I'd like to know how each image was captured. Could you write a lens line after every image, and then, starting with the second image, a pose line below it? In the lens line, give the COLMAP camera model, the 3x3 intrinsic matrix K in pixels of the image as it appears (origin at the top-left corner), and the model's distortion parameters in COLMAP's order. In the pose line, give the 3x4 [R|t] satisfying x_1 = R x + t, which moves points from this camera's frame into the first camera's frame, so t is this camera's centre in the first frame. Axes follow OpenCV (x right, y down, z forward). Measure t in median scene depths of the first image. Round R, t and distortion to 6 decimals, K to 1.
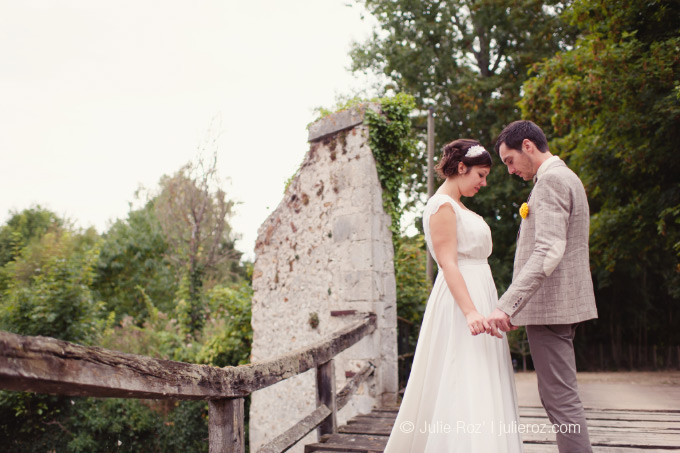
lens RADIAL K [[675.0, 0, 340.4], [0, 675.0, 228.5], [0, 0, 1]] dist [-0.012783, 0.011576]
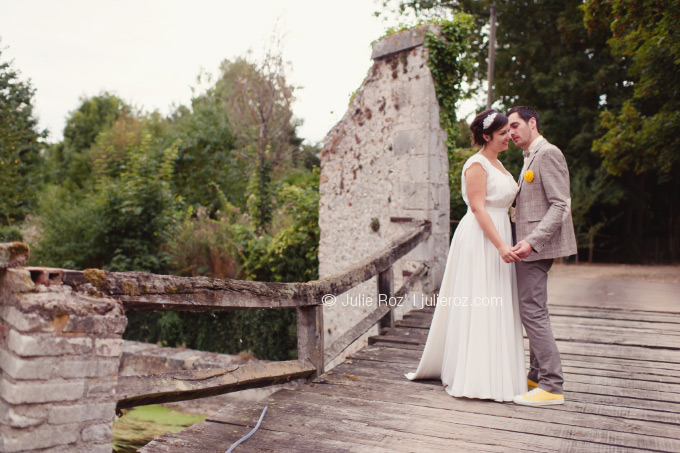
lens RADIAL K [[675.0, 0, 340.4], [0, 675.0, 228.5], [0, 0, 1]] dist [-0.012783, 0.011576]
pose [[0.996165, 0.017764, -0.085674, -0.000591], [-0.002682, 0.984912, 0.173035, -0.051823], [0.087455, -0.172142, 0.981182, -0.108128]]
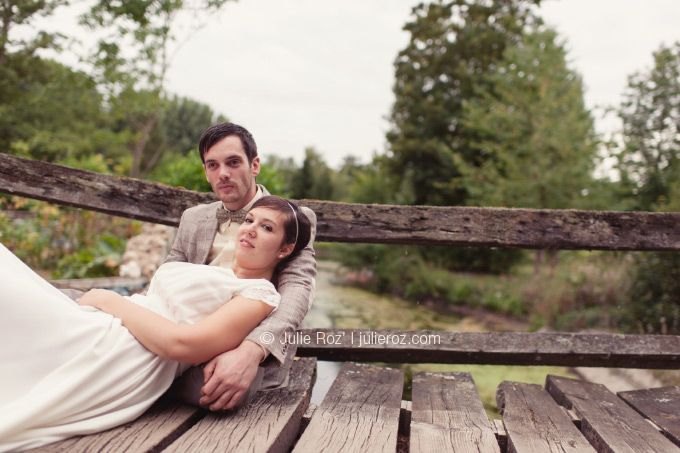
lens RADIAL K [[675.0, 0, 340.4], [0, 675.0, 228.5], [0, 0, 1]] dist [-0.012783, 0.011576]
pose [[0.203774, 0.005983, -0.979000, 0.263546], [0.062623, 0.997854, 0.019133, 0.102344], [0.977013, -0.065207, 0.202962, 0.415915]]
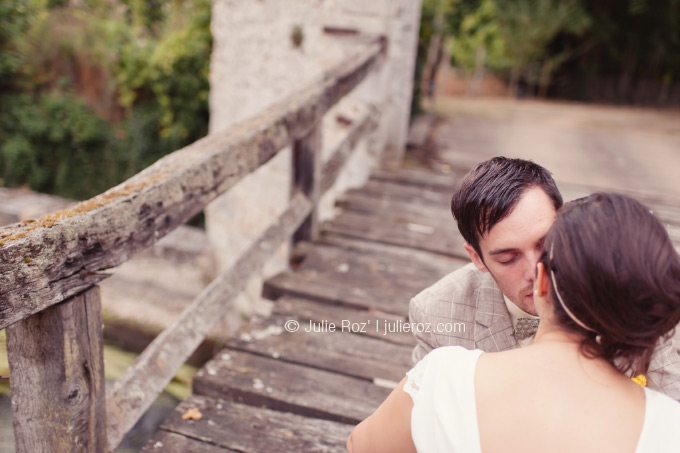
lens RADIAL K [[675.0, 0, 340.4], [0, 675.0, 228.5], [0, 0, 1]] dist [-0.012783, 0.011576]
pose [[0.995521, 0.083750, 0.043862, -0.008596], [-0.094460, 0.900365, 0.424759, 0.014357], [-0.003918, -0.427000, 0.904243, 0.280965]]
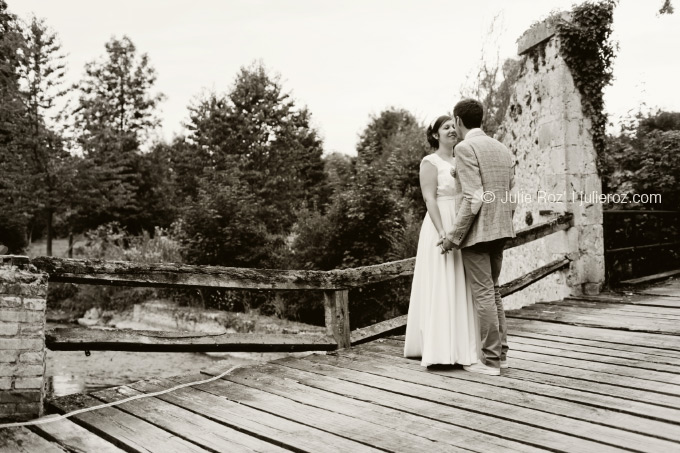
lens RADIAL K [[674.9, 0, 339.3], [0, 674.9, 231.4], [0, 0, 1]] dist [-0.001227, 0.025917]
pose [[0.857019, -0.018405, -0.514956, 0.272472], [0.110498, 0.982678, 0.148774, -0.046186], [0.503298, -0.184404, 0.844207, -0.116652]]
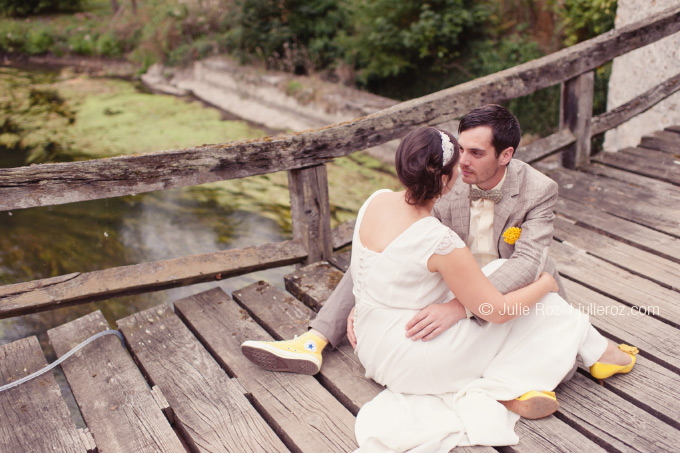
lens RADIAL K [[675.0, 0, 340.4], [0, 675.0, 228.5], [0, 0, 1]] dist [-0.012783, 0.011576]
pose [[0.770307, 0.210551, -0.601910, 0.182562], [0.147755, 0.859293, 0.489678, -0.046328], [0.620319, -0.466137, 0.630809, 0.181450]]
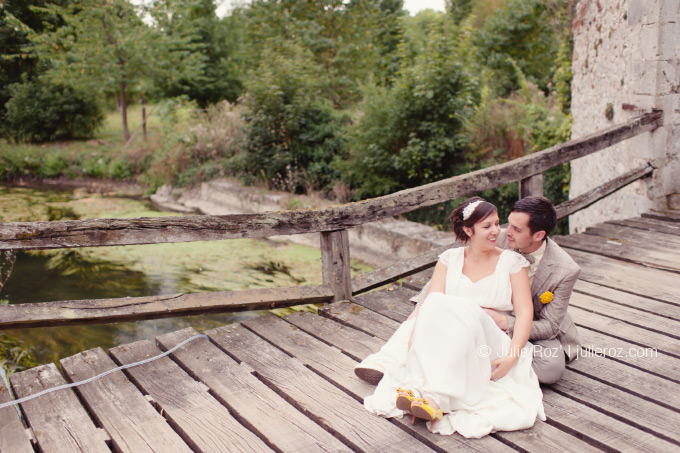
lens RADIAL K [[675.0, 0, 340.4], [0, 675.0, 228.5], [0, 0, 1]] dist [-0.012783, 0.011576]
pose [[0.780633, 0.100356, -0.616880, 0.265872], [0.135825, 0.936192, 0.324184, -0.067641], [0.610052, -0.336857, 0.717192, 0.044678]]
